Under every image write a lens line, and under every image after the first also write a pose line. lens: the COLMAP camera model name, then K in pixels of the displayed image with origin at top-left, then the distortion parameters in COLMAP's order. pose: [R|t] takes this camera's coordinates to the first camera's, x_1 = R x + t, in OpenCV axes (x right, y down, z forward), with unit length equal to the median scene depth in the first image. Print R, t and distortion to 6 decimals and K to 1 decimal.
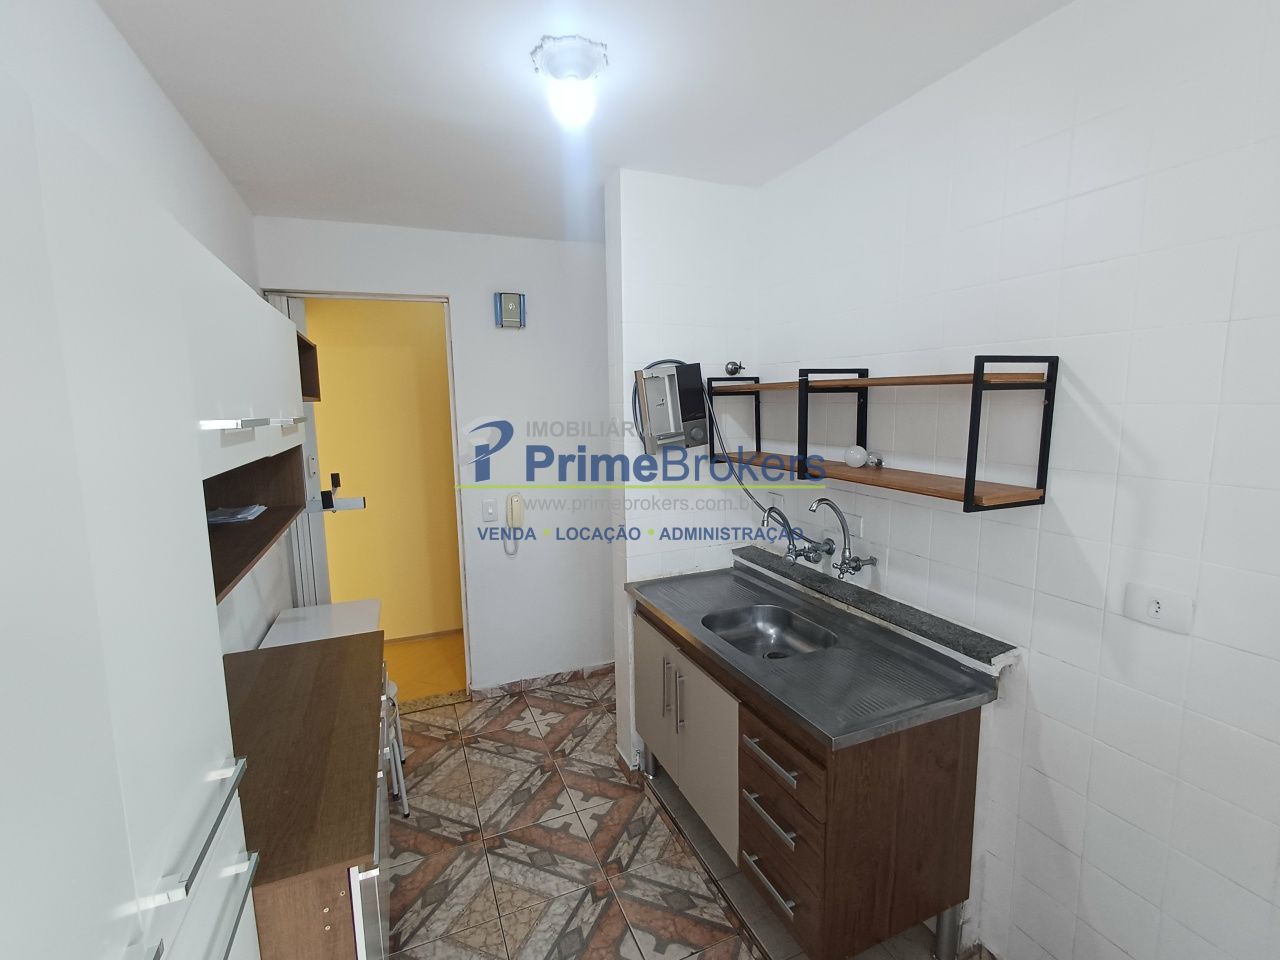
lens RADIAL K [[584.3, 0, 635.6], [0, 584.3, 471.4], [0, 0, 1]] dist [-0.002254, 0.003948]
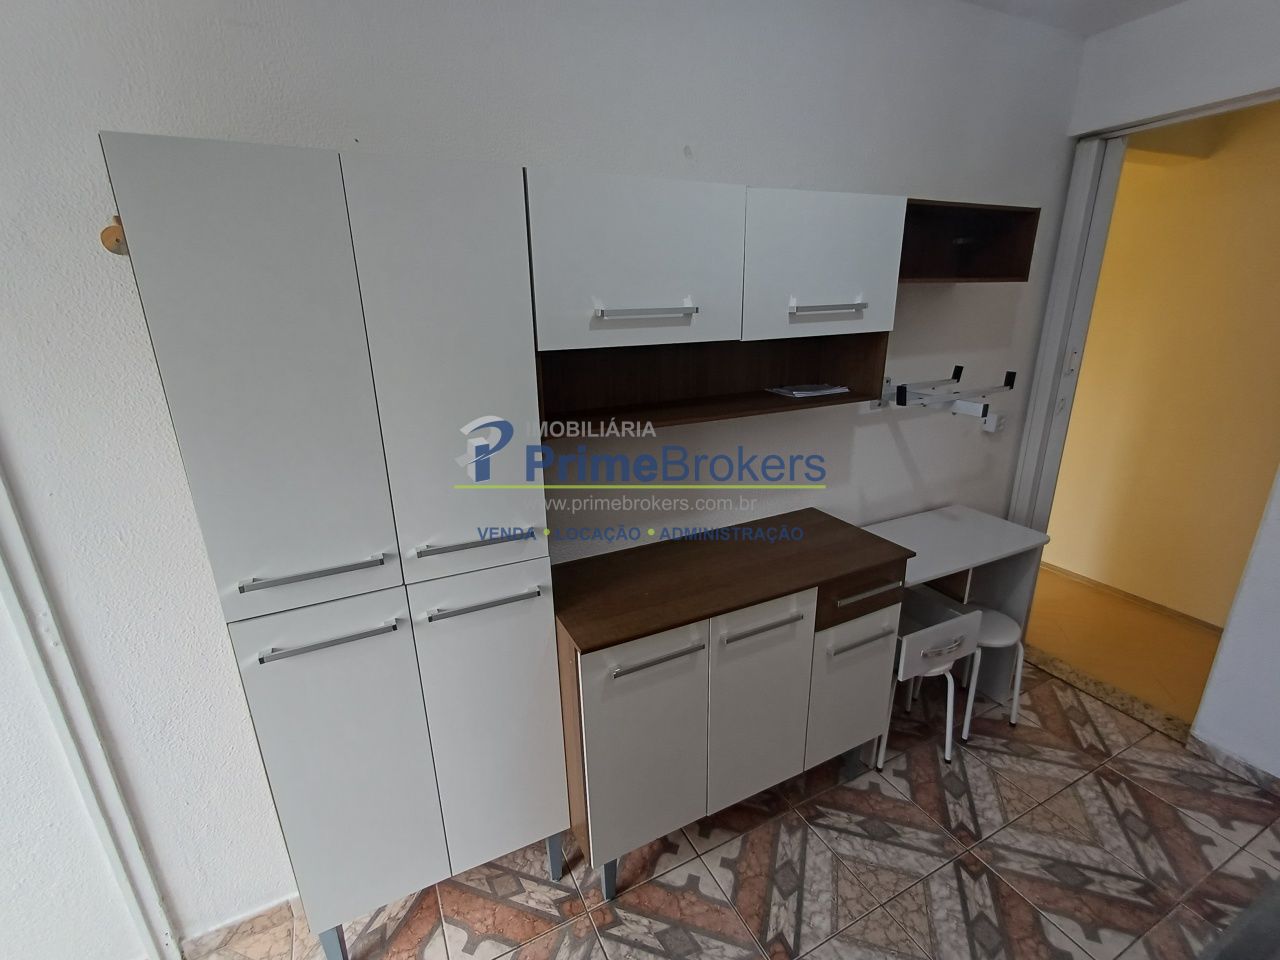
lens RADIAL K [[584.3, 0, 639.3], [0, 584.3, 476.1], [0, 0, 1]] dist [-0.002254, 0.003948]
pose [[0.074657, 0.313386, -0.946687, 0.283308], [-0.099005, 0.946975, 0.305674, -0.056425], [0.992282, 0.070906, 0.101725, 0.395700]]
